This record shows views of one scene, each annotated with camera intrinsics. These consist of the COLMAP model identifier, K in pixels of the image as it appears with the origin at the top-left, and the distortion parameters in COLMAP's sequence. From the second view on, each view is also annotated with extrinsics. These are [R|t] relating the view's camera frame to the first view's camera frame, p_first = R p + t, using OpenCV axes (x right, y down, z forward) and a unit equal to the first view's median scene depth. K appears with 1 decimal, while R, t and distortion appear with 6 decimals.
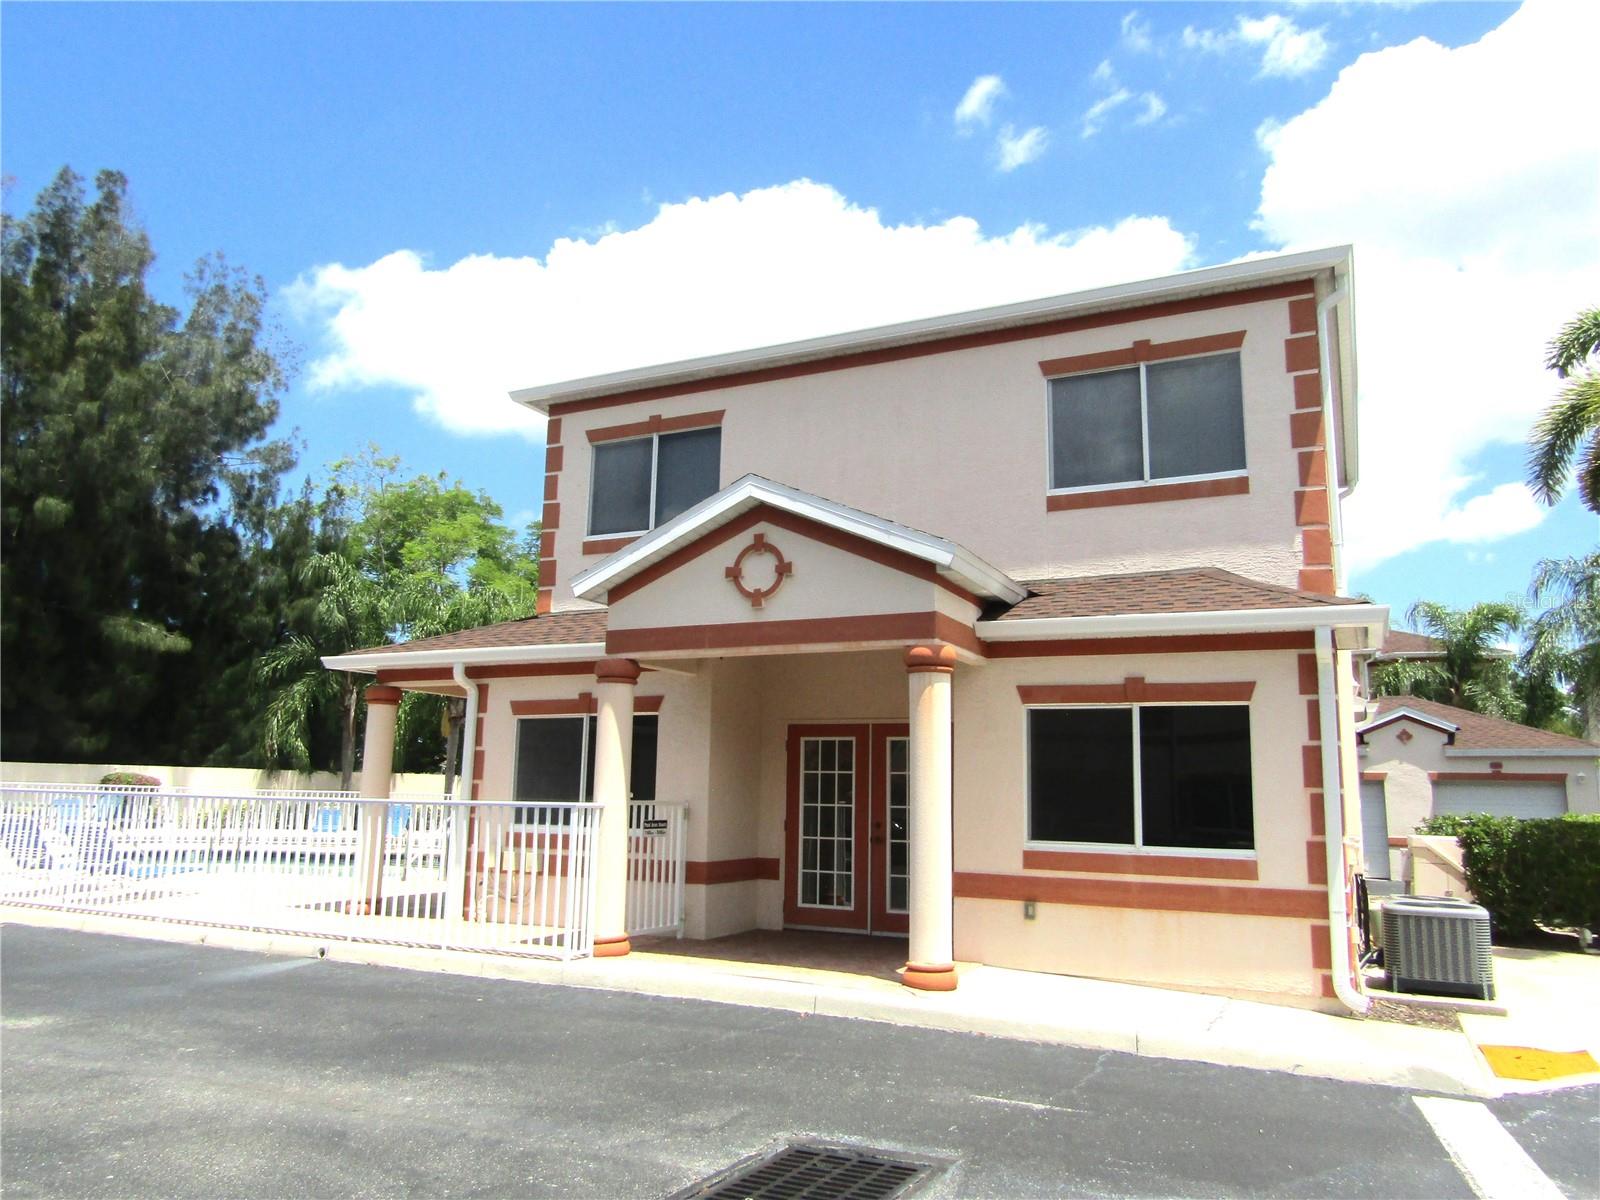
lens RADIAL K [[1140.8, 0, 800.0], [0, 1140.8, 600.0], [0, 0, 1]] dist [-0.016095, 0.008312]
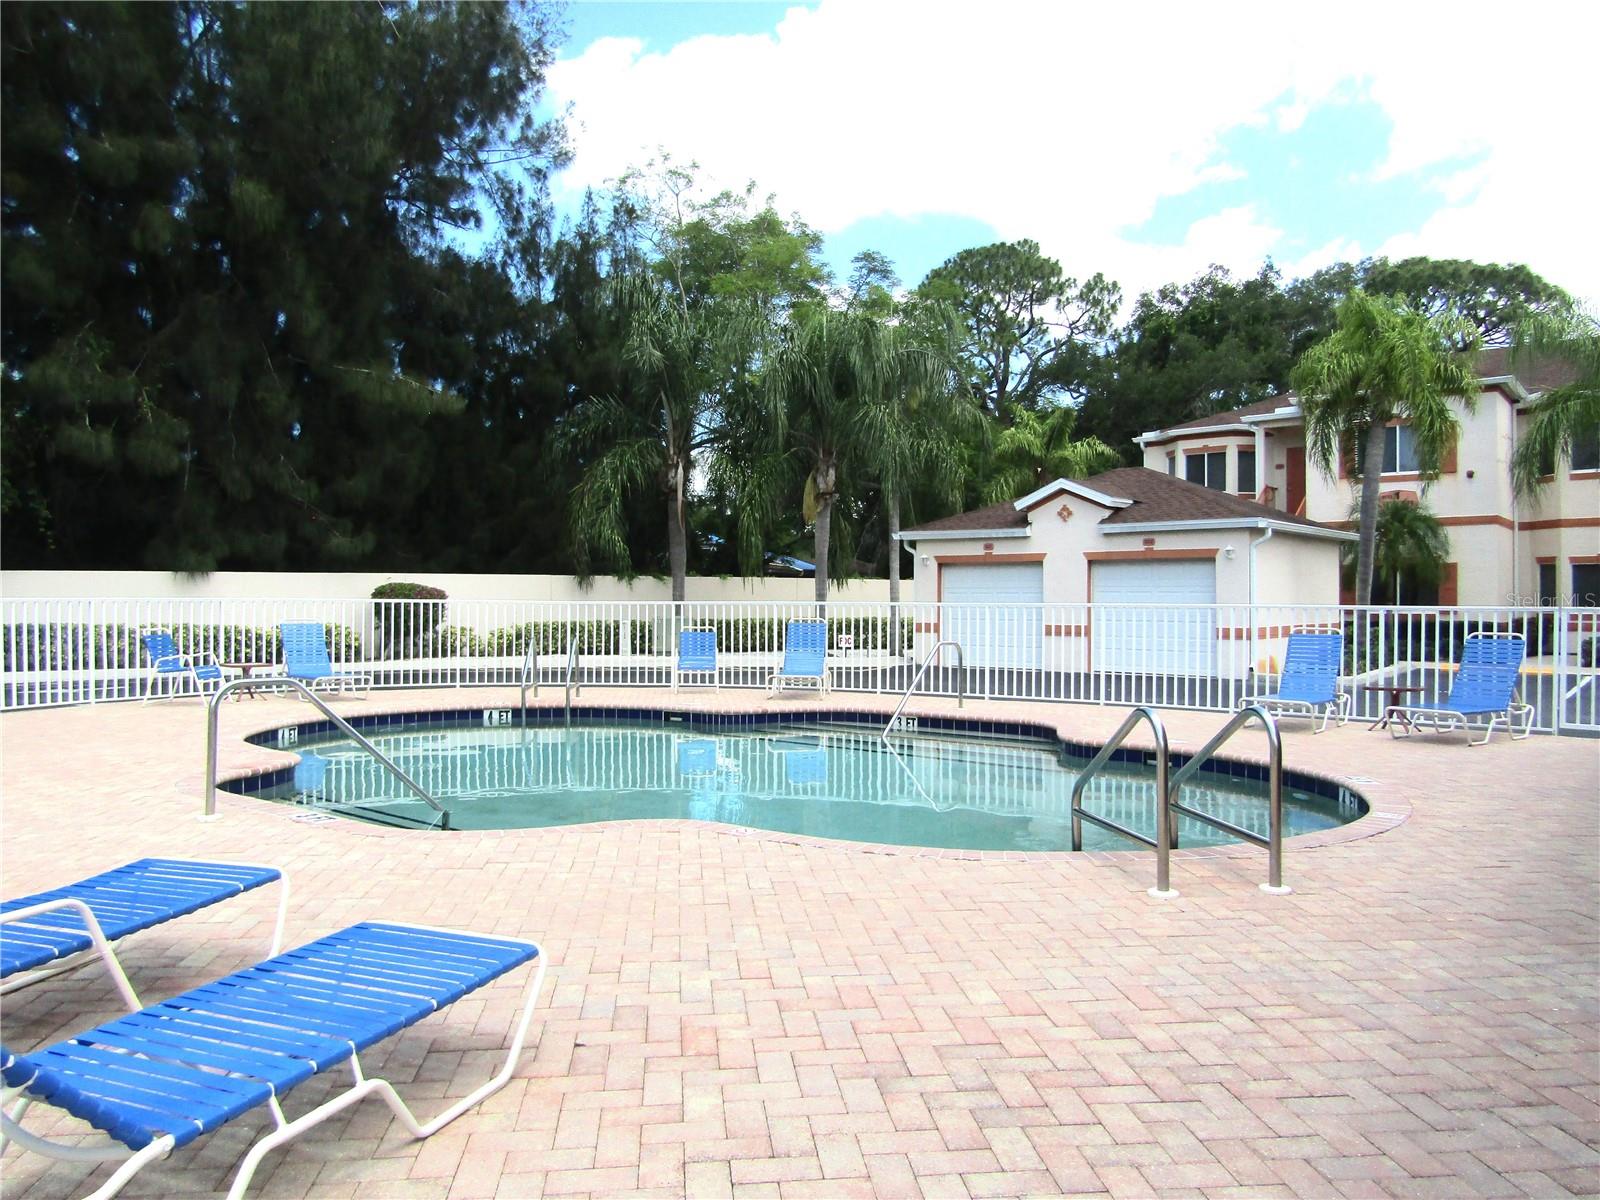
lens RADIAL K [[1134.5, 0, 800.0], [0, 1134.5, 600.0], [0, 0, 1]] dist [0.003528, 0.001703]
pose [[0.975723, -0.015545, -0.218457, -0.147215], [0.053057, 0.984542, 0.166918, 0.044313], [0.212485, -0.174457, 0.961465, 0.281292]]
